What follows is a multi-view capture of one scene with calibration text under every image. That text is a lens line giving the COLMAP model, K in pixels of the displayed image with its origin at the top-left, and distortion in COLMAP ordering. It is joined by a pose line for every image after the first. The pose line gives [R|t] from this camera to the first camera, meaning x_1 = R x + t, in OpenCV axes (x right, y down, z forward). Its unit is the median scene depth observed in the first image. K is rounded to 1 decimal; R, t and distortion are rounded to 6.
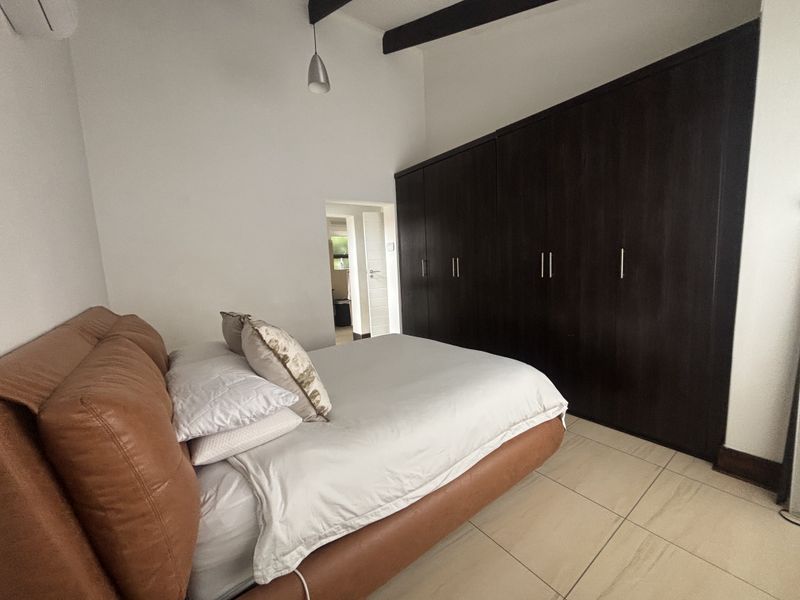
lens RADIAL K [[320.4, 0, 400.0], [0, 320.4, 300.0], [0, 0, 1]] dist [0.000396, -0.000070]
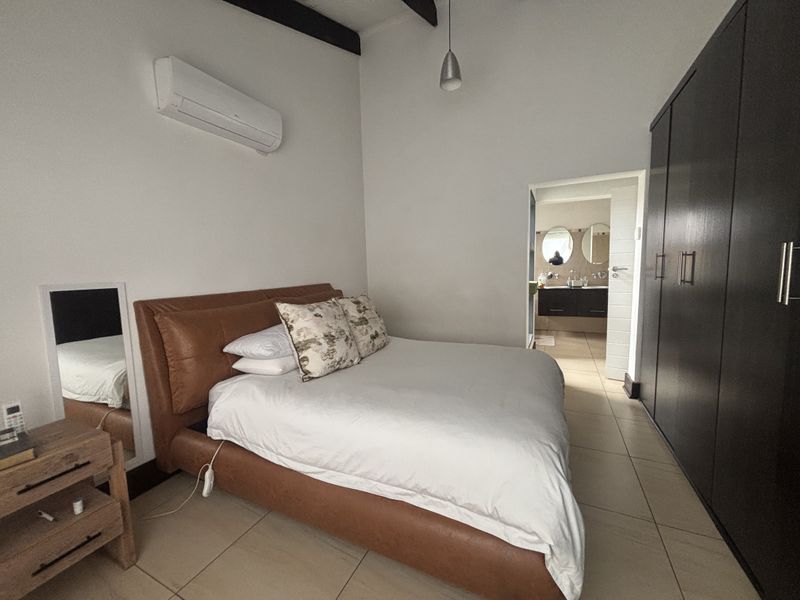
lens RADIAL K [[320.4, 0, 400.0], [0, 320.4, 300.0], [0, 0, 1]] dist [0.000396, -0.000070]
pose [[0.464327, 0.122459, -0.877157, 1.131298], [-0.096292, 0.991504, 0.087450, -0.117183], [0.880413, 0.043858, 0.472174, 0.740443]]
